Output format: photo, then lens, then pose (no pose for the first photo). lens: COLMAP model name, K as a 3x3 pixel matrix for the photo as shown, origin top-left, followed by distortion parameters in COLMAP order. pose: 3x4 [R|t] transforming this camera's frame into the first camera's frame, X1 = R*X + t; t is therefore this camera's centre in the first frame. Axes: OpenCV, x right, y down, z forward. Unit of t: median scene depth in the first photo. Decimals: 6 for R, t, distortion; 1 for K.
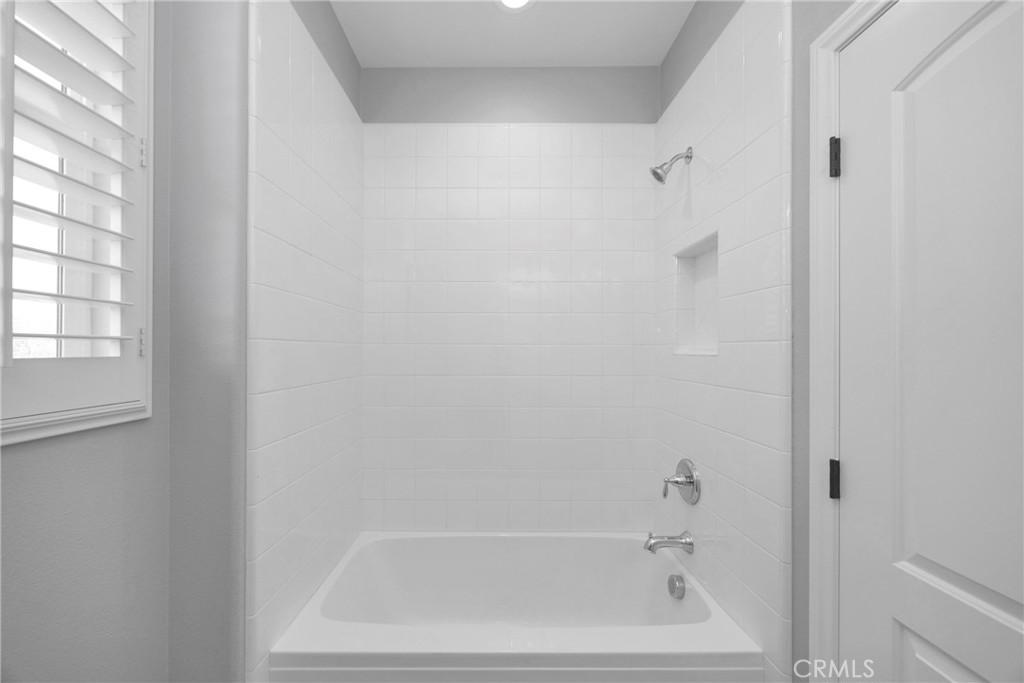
lens RADIAL K [[386.9, 0, 510.0], [0, 386.9, 341.1], [0, 0, 1]] dist [-0.001311, 0.000121]
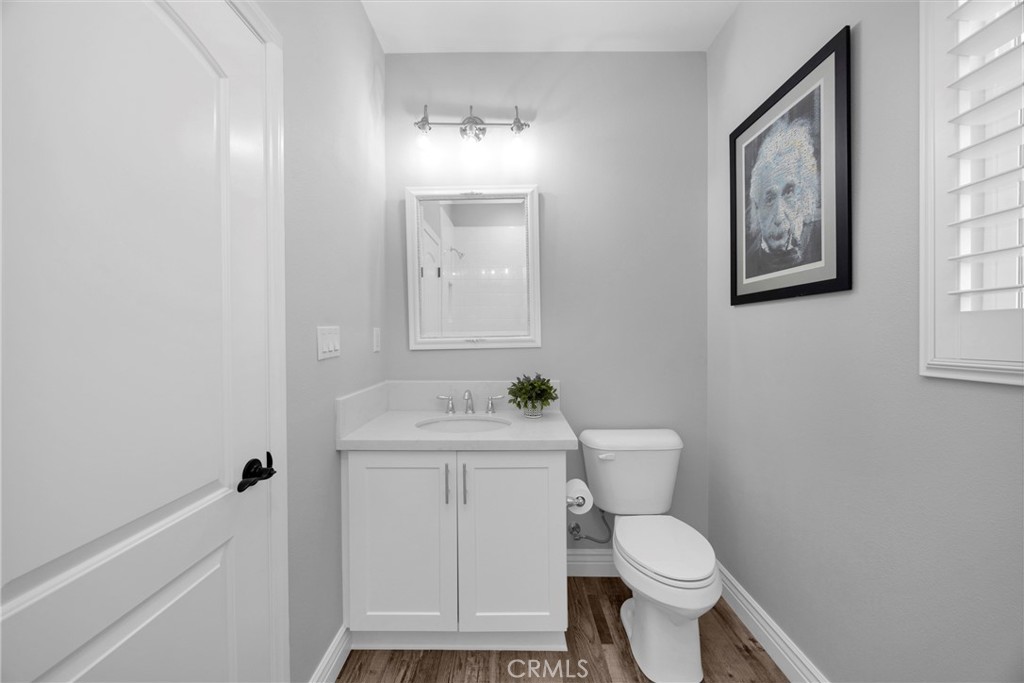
lens RADIAL K [[386.9, 0, 510.0], [0, 386.9, 341.1], [0, 0, 1]] dist [-0.001311, 0.000121]
pose [[-0.999955, -0.001173, 0.009423, 0.155120], [-0.001160, 0.999998, 0.001438, 0.124193], [-0.009425, 0.001427, -0.999955, 2.056335]]
